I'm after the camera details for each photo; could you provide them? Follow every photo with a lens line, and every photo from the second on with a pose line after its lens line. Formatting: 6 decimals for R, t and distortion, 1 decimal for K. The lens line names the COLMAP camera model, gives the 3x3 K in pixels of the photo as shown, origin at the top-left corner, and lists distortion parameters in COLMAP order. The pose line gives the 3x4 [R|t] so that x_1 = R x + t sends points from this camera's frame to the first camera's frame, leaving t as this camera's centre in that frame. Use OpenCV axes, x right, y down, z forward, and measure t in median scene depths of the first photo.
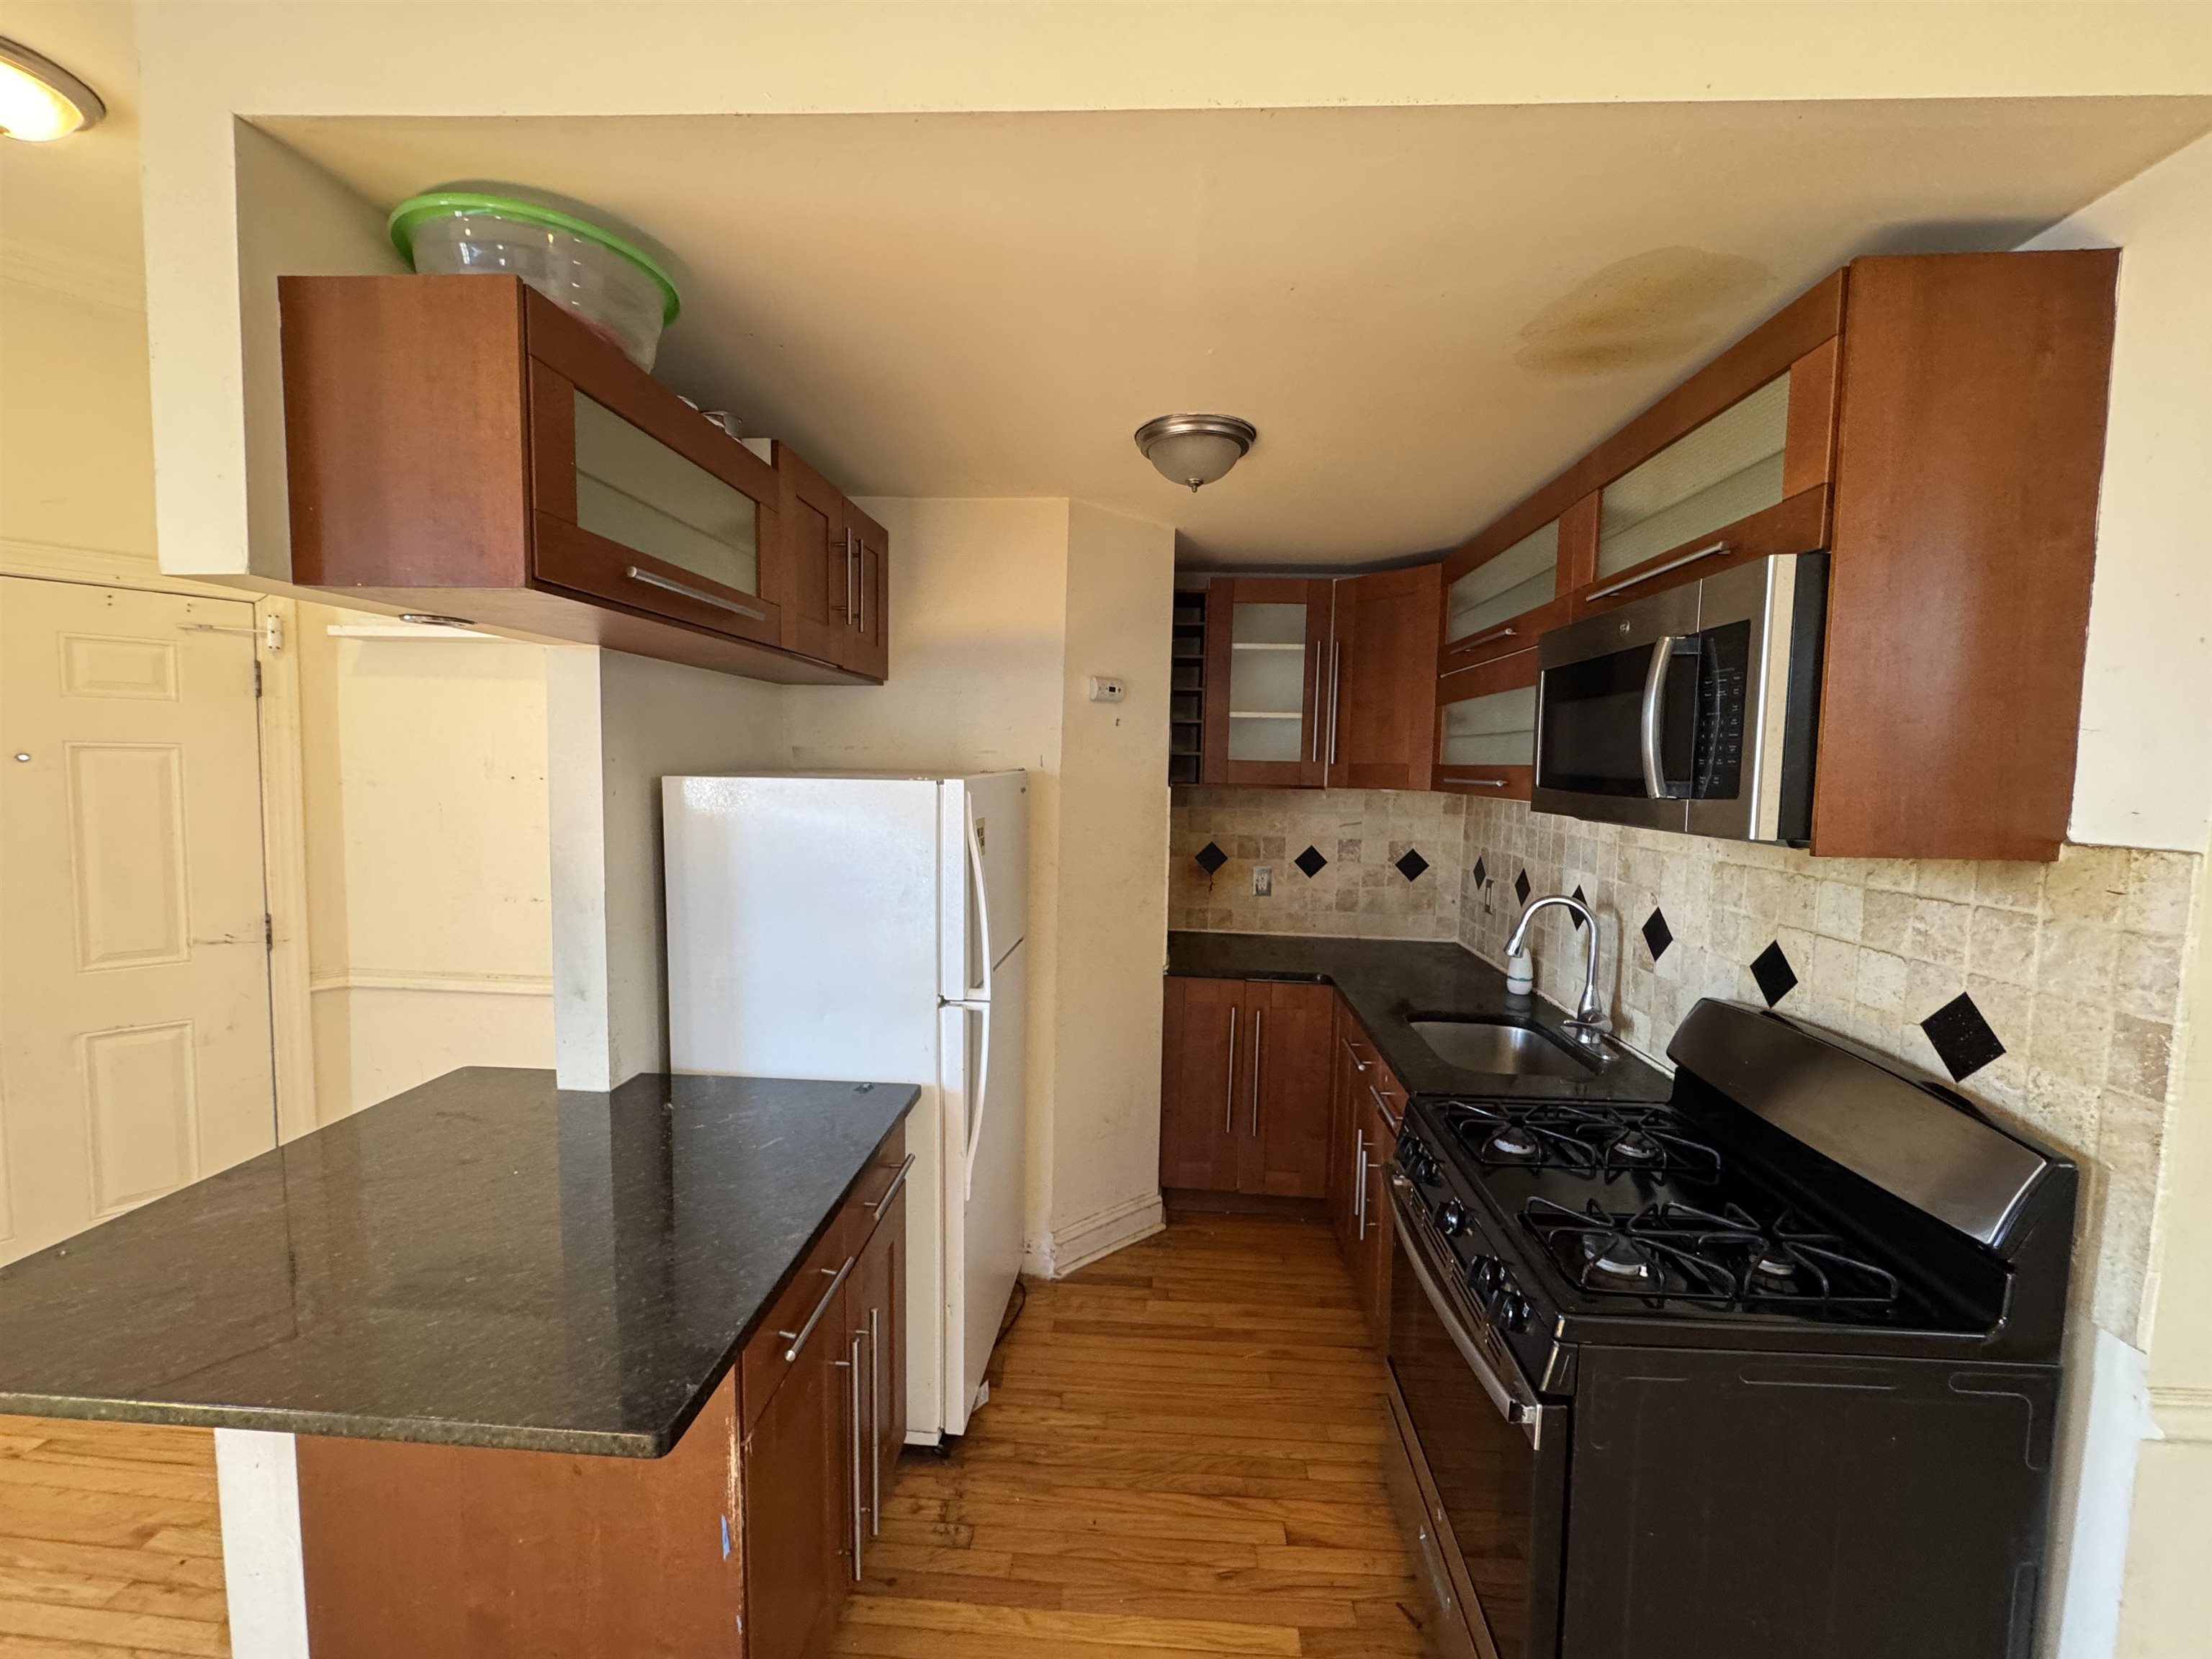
lens RADIAL K [[876.6, 0, 1105.5], [0, 876.6, 827.4], [0, 0, 1]] dist [-0.004333, 0.000333]
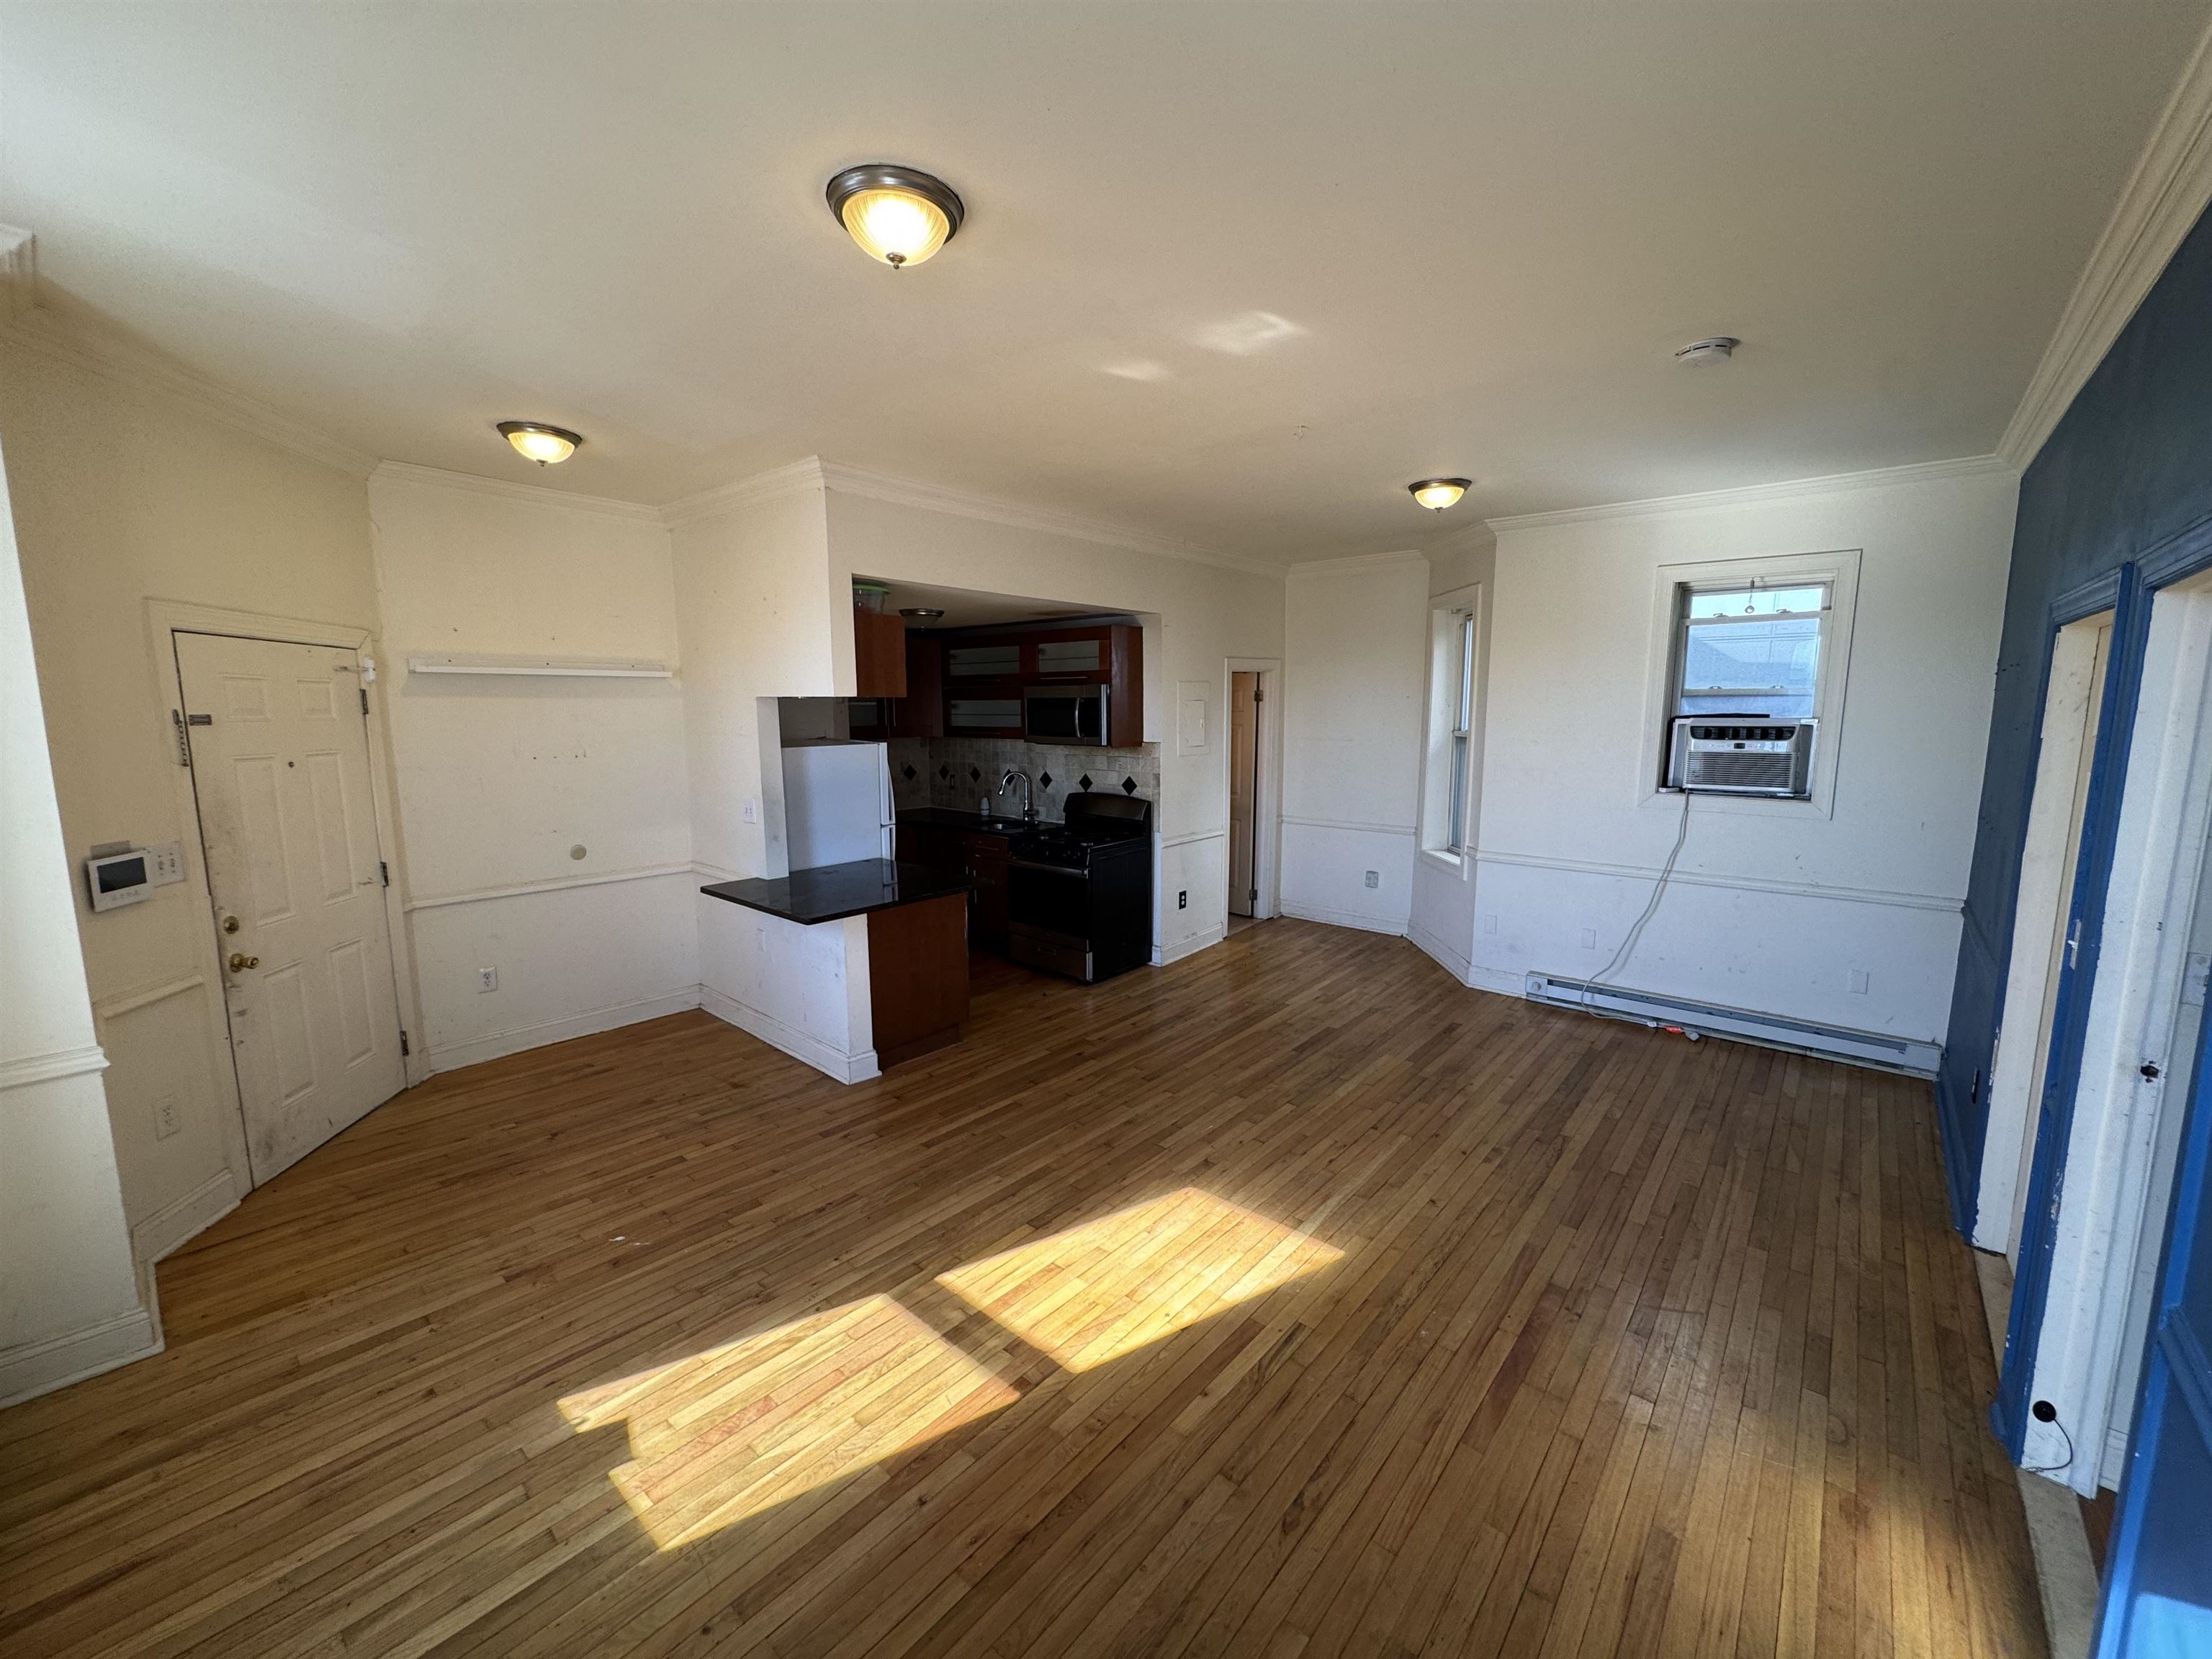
lens RADIAL K [[876.6, 0, 1099.4], [0, 876.6, 827.8], [0, 0, 1]] dist [-0.004333, 0.000333]
pose [[0.611350, -0.132473, 0.780194, -1.722399], [0.074601, 0.991146, 0.109835, -0.037304], [-0.787837, -0.008945, 0.615819, -1.080879]]
